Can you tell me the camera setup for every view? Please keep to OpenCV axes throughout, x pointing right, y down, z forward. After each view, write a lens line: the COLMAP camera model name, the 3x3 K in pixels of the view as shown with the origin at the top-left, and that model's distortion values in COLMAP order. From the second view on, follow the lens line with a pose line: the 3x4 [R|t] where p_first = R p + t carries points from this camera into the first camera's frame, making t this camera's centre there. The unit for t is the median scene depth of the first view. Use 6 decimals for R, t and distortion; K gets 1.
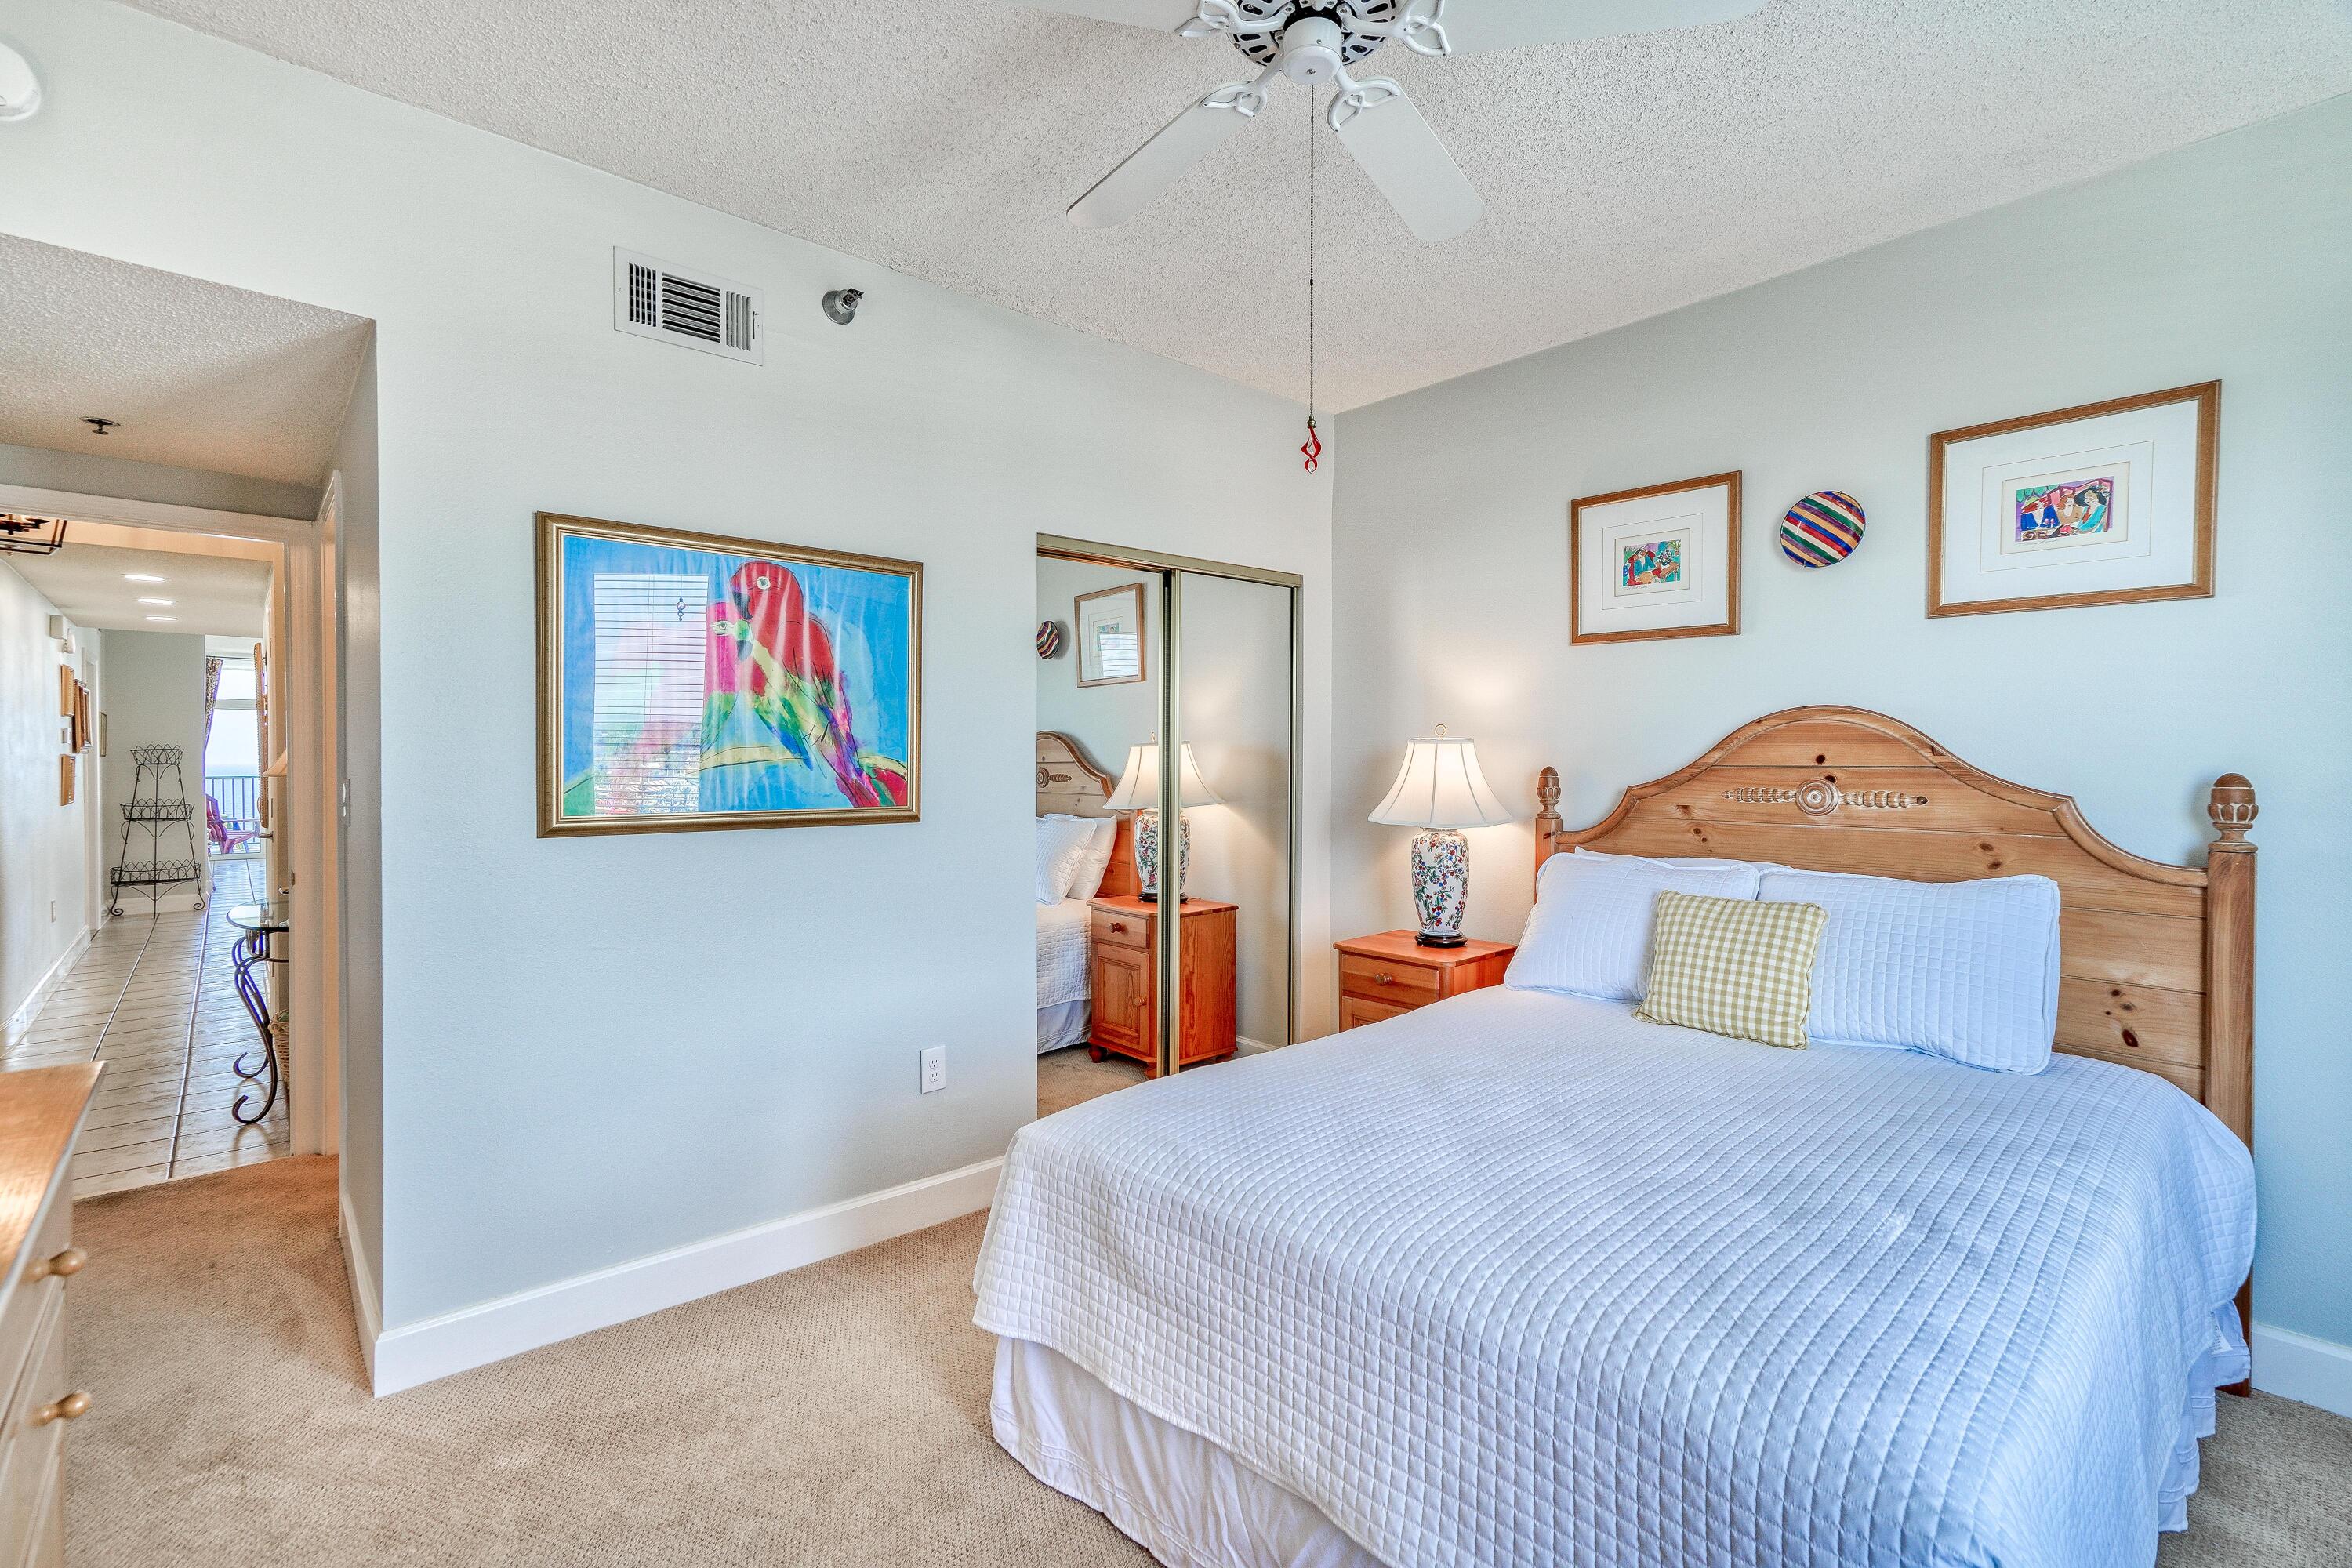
lens RADIAL K [[1116.4, 0, 1173.5], [0, 1116.4, 761.7], [0, 0, 1]] dist [-0.001979, 0.010264]
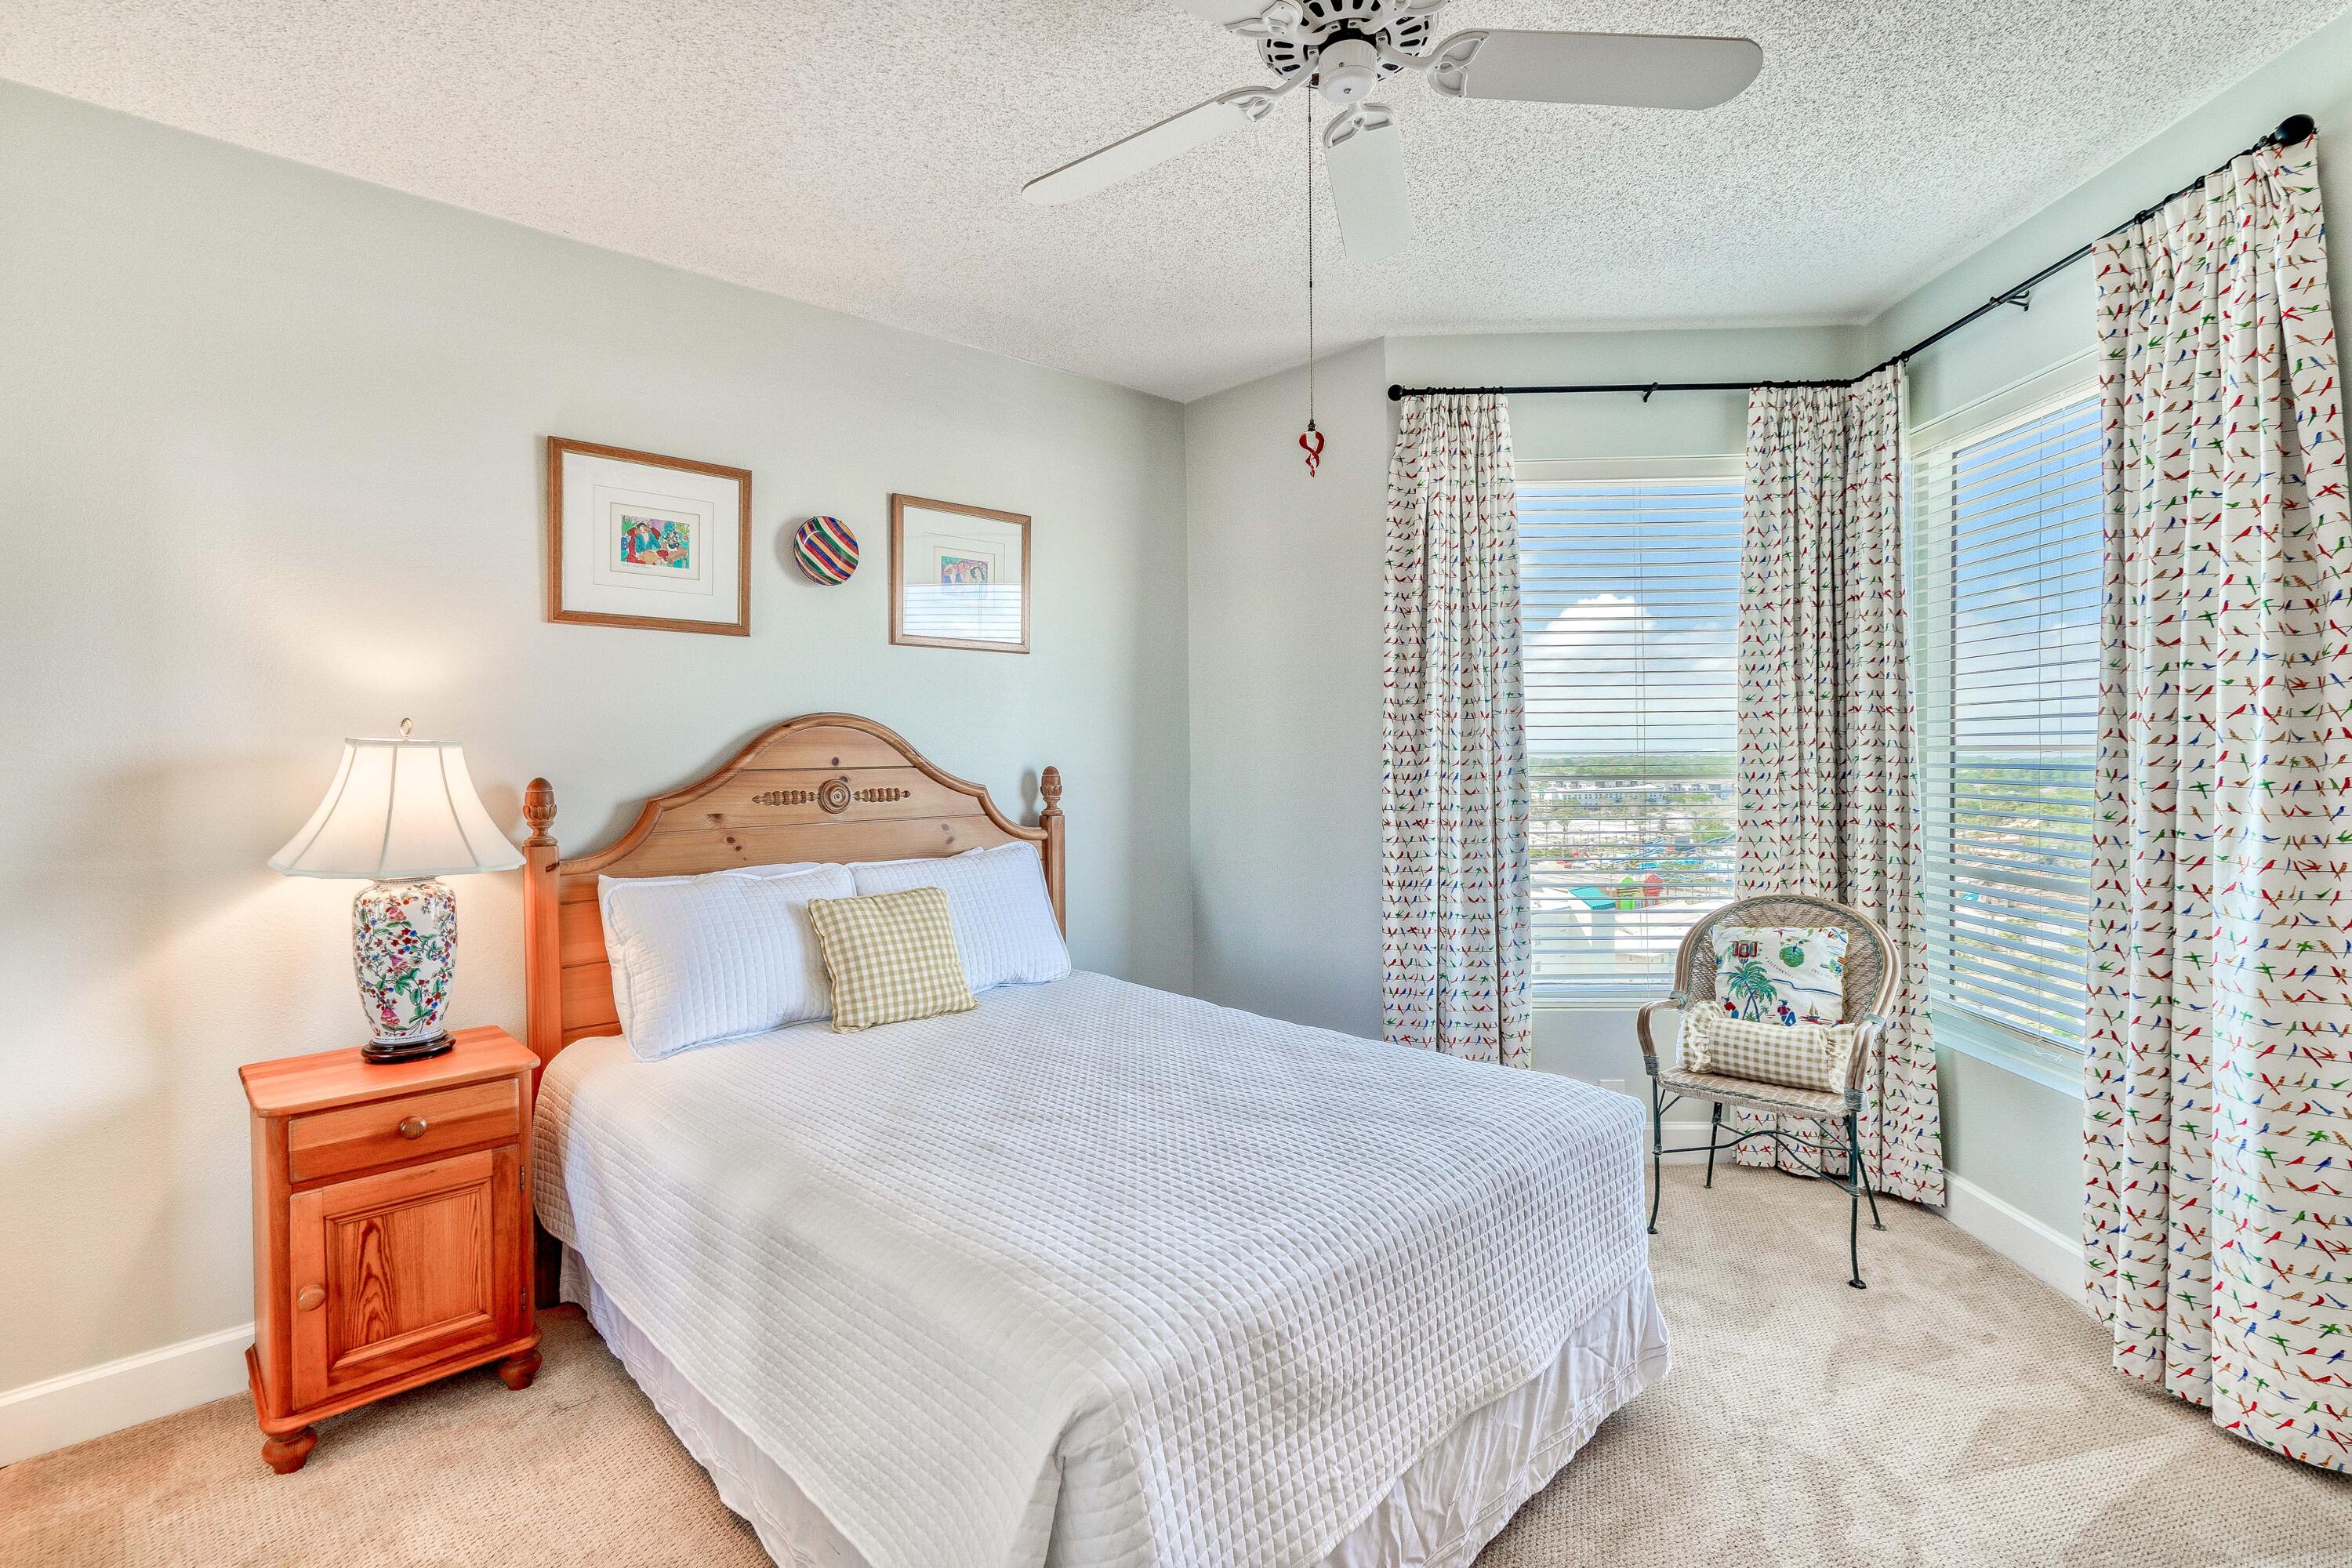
lens RADIAL K [[1116.4, 0, 1173.5], [0, 1116.4, 761.7], [0, 0, 1]] dist [-0.001979, 0.010264]
pose [[-0.030457, -0.005713, 0.999520, -0.469506], [0.023456, 0.999704, 0.006429, -0.001315], [-0.999261, 0.023641, -0.030314, 0.631924]]
